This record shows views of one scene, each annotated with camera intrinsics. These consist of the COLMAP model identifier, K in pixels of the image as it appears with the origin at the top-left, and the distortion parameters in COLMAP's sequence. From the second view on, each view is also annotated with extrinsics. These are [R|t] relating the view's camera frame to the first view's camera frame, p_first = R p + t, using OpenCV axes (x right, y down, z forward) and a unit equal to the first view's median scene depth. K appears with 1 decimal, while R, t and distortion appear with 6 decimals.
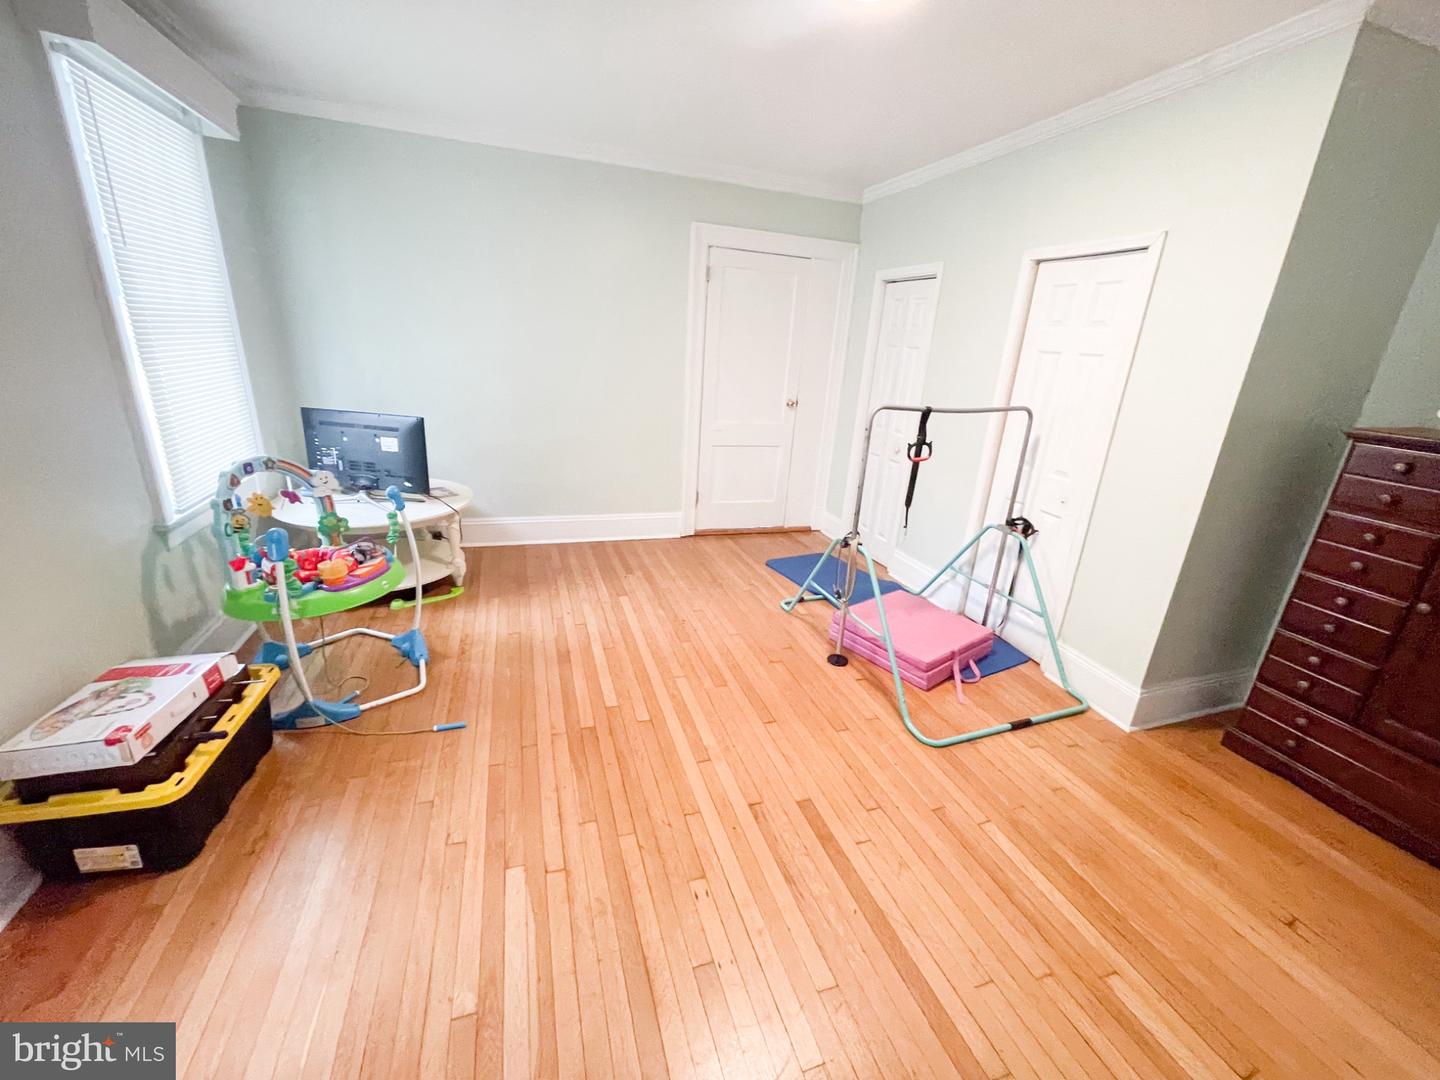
lens RADIAL K [[578.7, 0, 720.7], [0, 578.7, 537.1], [0, 0, 1]] dist [-0.002044, -0.000200]
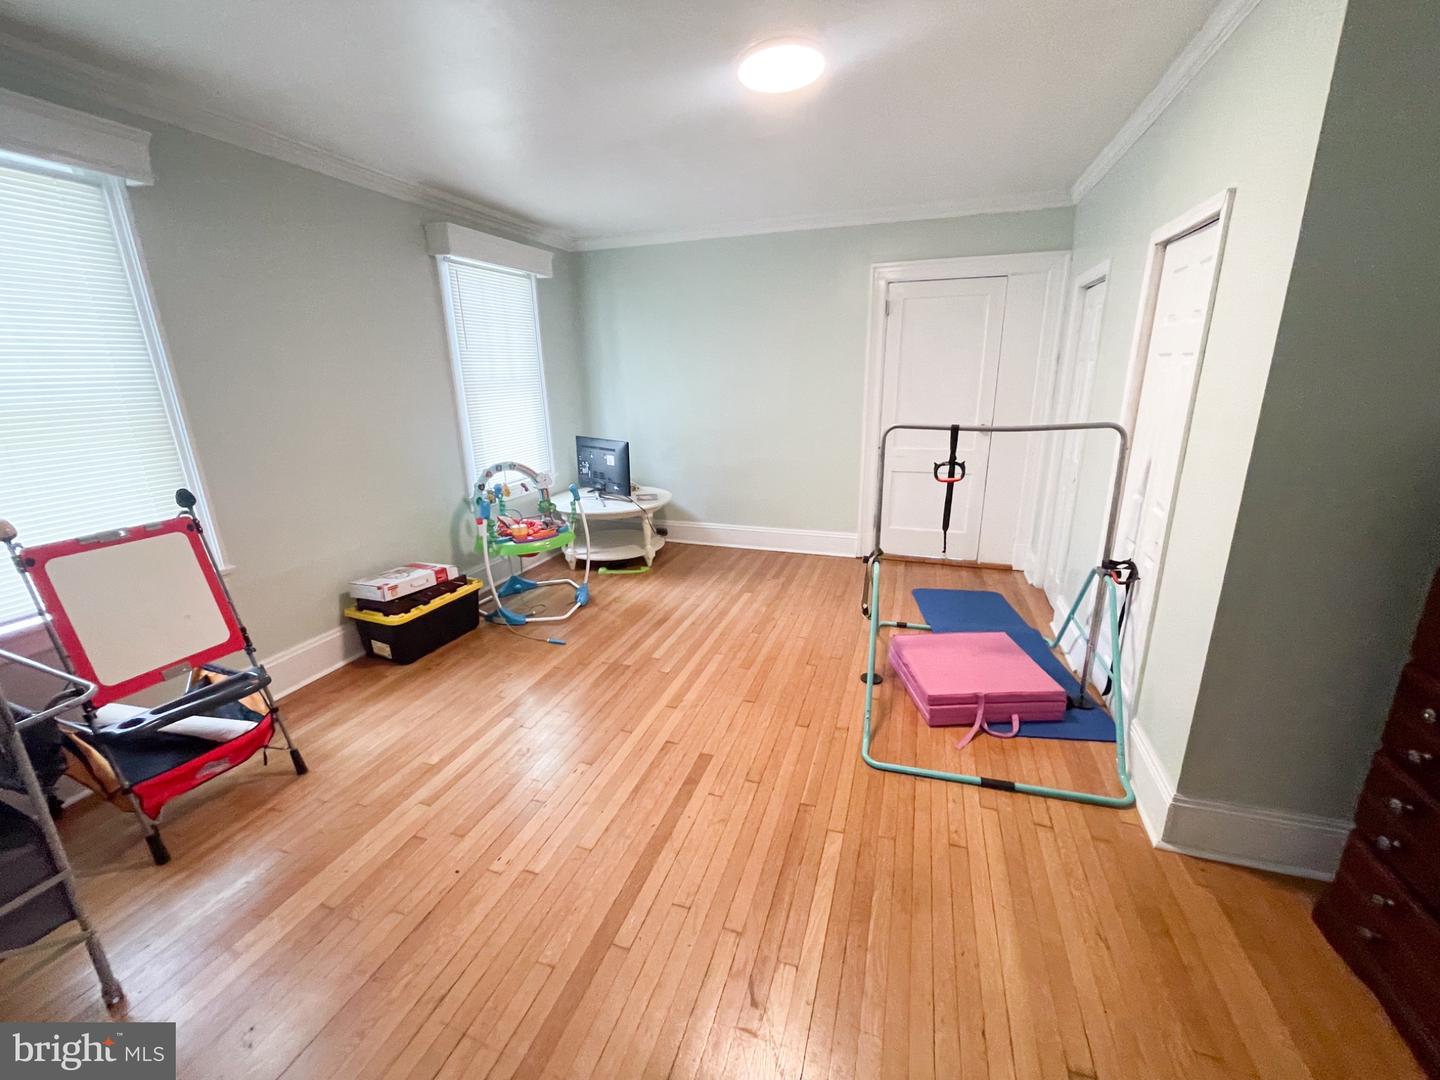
lens RADIAL K [[578.7, 0, 720.6], [0, 578.7, 538.3], [0, 0, 1]] dist [-0.002044, -0.000200]
pose [[0.790298, 0.094487, -0.605393, 0.623274], [-0.130688, 0.991296, -0.015887, 0.024343], [0.598623, 0.091673, 0.795768, 0.028514]]
